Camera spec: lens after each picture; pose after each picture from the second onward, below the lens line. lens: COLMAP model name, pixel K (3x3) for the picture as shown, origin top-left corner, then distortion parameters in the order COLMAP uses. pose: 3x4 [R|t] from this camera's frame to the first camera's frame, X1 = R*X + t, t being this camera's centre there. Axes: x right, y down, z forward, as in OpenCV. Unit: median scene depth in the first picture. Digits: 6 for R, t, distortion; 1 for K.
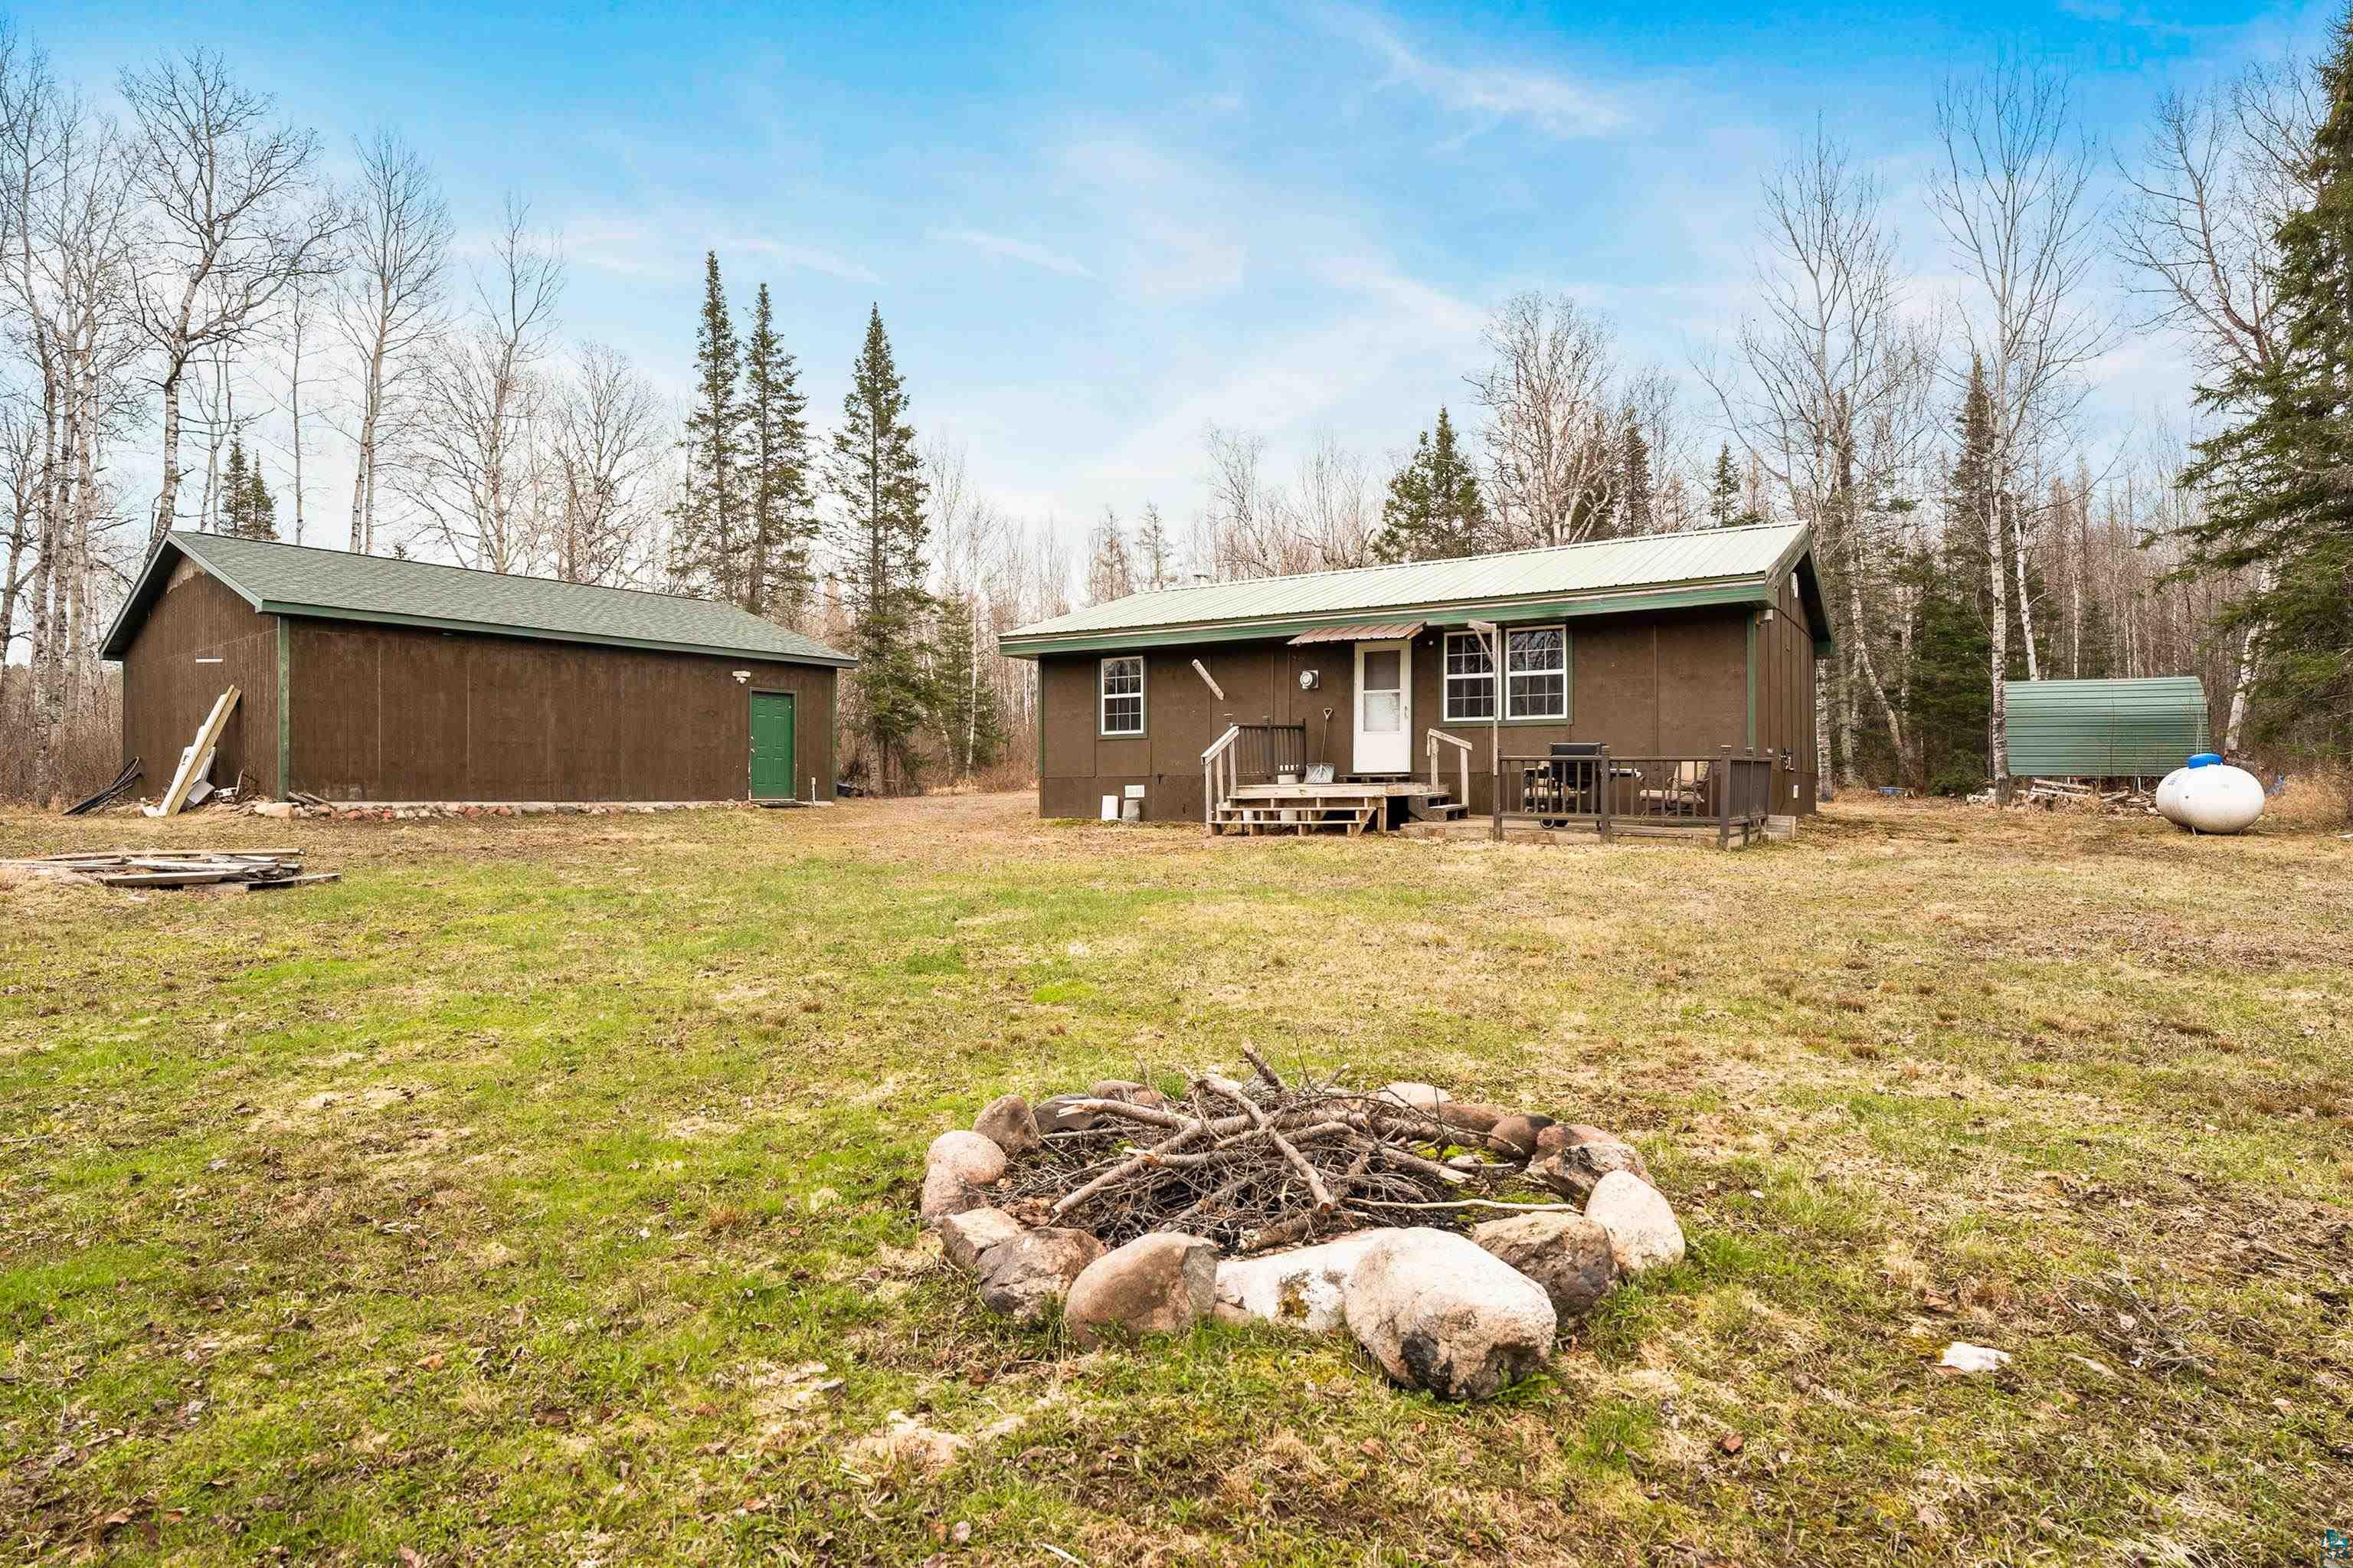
lens RADIAL K [[1320.6, 0, 1182.2], [0, 1320.6, 716.9], [0, 0, 1]] dist [-0.003261, 0.000544]
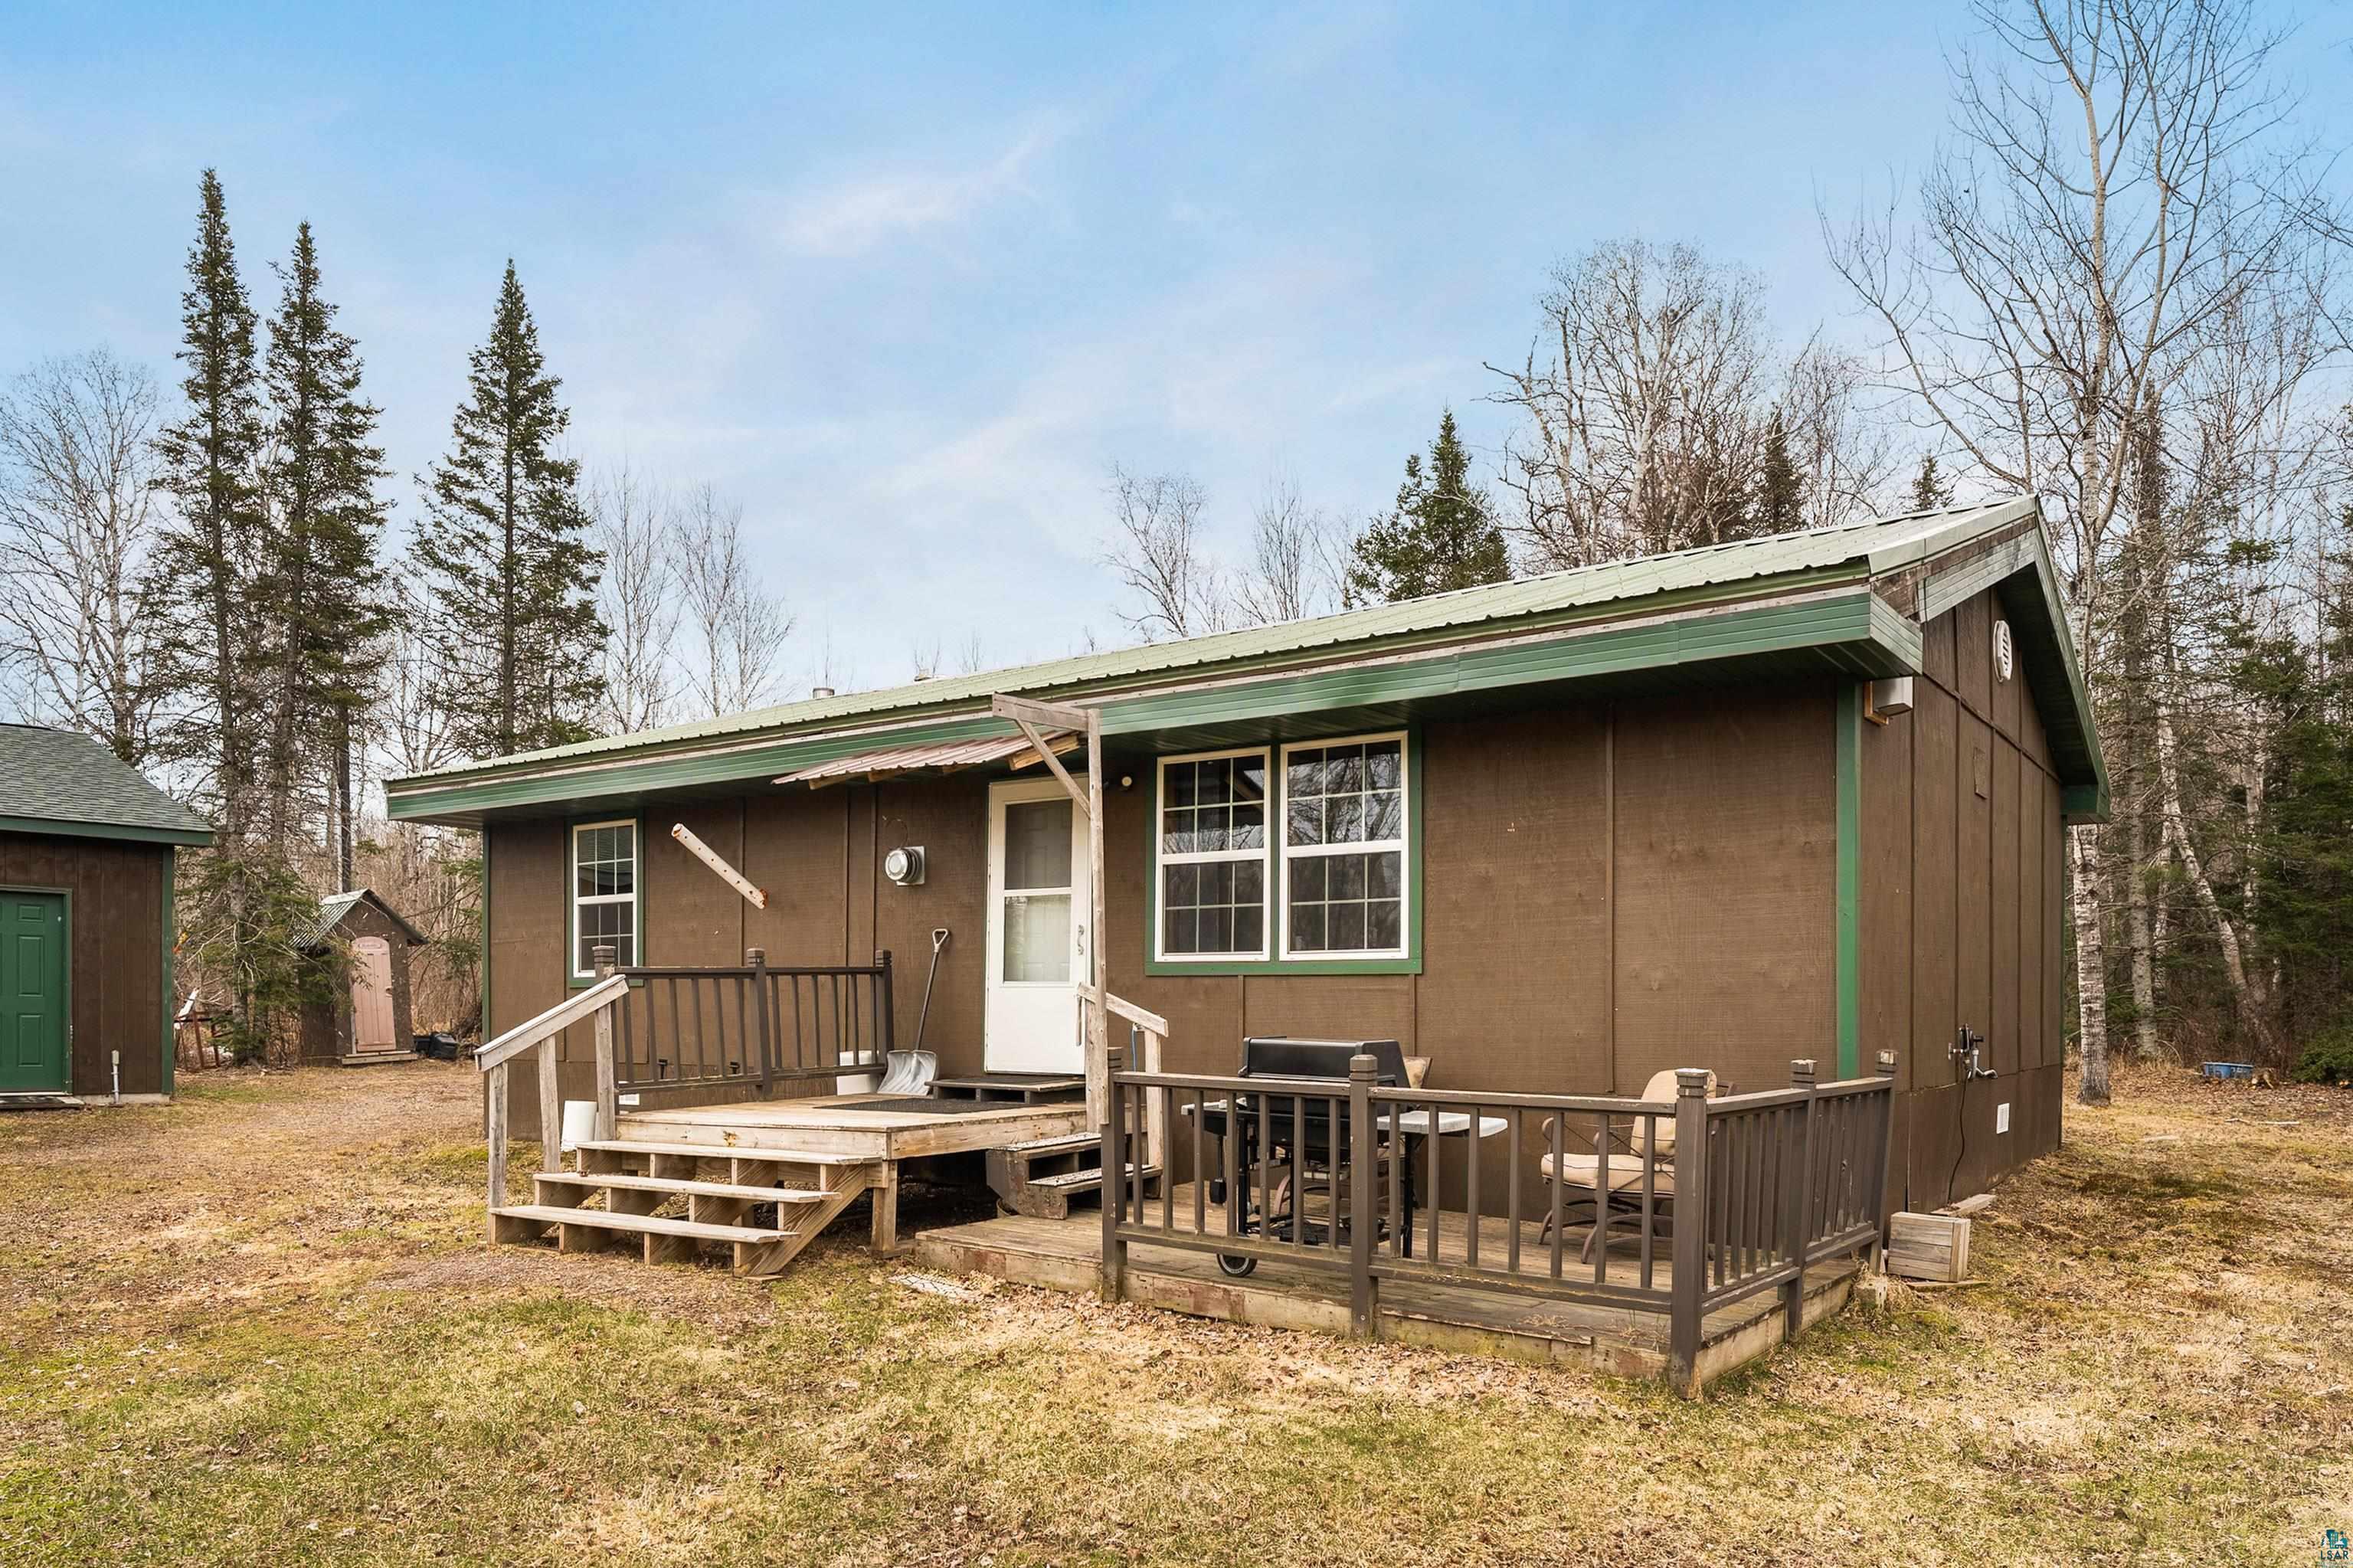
lens RADIAL K [[1599.0, 0, 1175.8], [0, 1599.0, 952.9], [0, 0, 1]] dist [0.025956, -0.050253]
pose [[0.996399, 0.004053, -0.084694, 0.154374], [-0.002102, 0.999731, 0.023115, -0.007231], [0.084765, -0.022853, 0.996139, 0.291940]]
